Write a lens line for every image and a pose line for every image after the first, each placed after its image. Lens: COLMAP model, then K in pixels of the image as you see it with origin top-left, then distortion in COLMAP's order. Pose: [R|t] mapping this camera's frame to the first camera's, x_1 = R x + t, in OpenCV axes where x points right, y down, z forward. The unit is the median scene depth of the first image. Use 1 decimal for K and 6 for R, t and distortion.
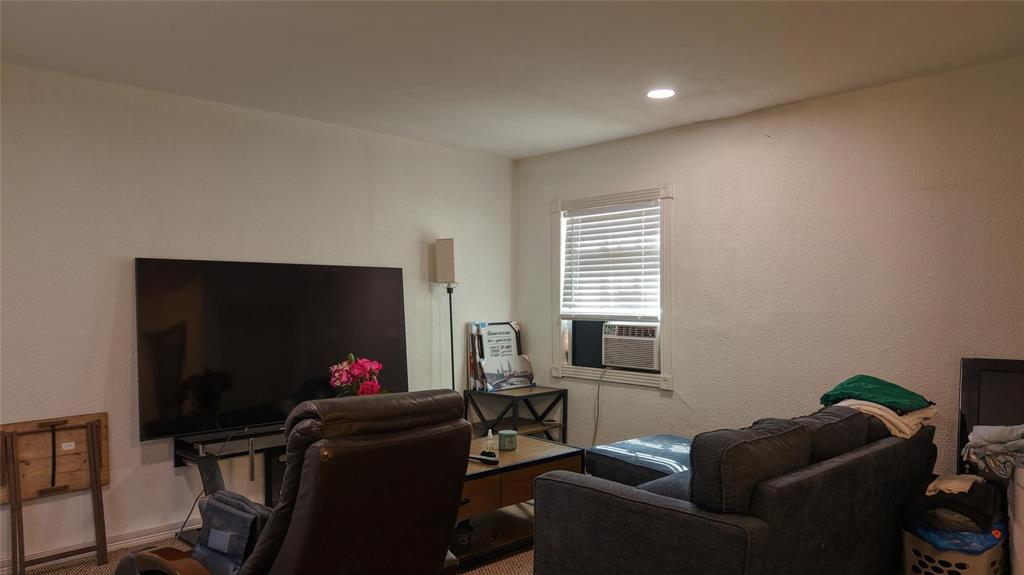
lens RADIAL K [[689.5, 0, 512.0], [0, 689.5, 287.5], [0, 0, 1]] dist [0.051520, -0.068577]
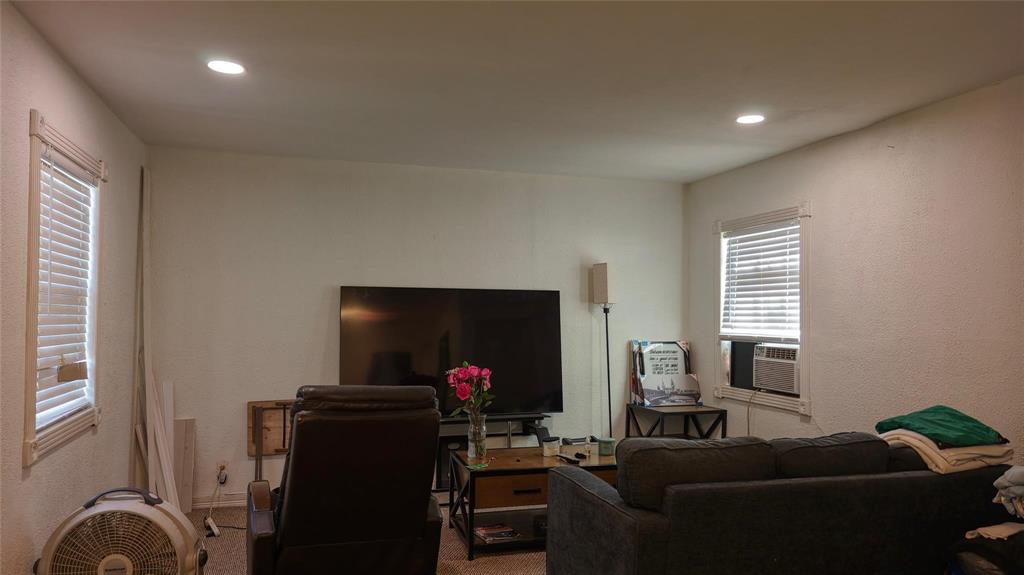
lens RADIAL K [[689.5, 0, 512.0], [0, 689.5, 287.5], [0, 0, 1]] dist [0.051520, -0.068577]
pose [[0.897715, -0.010007, -0.440463, 0.259533], [-0.002846, 0.999589, -0.028511, -0.000465], [0.440568, 0.026849, 0.897318, -0.045662]]
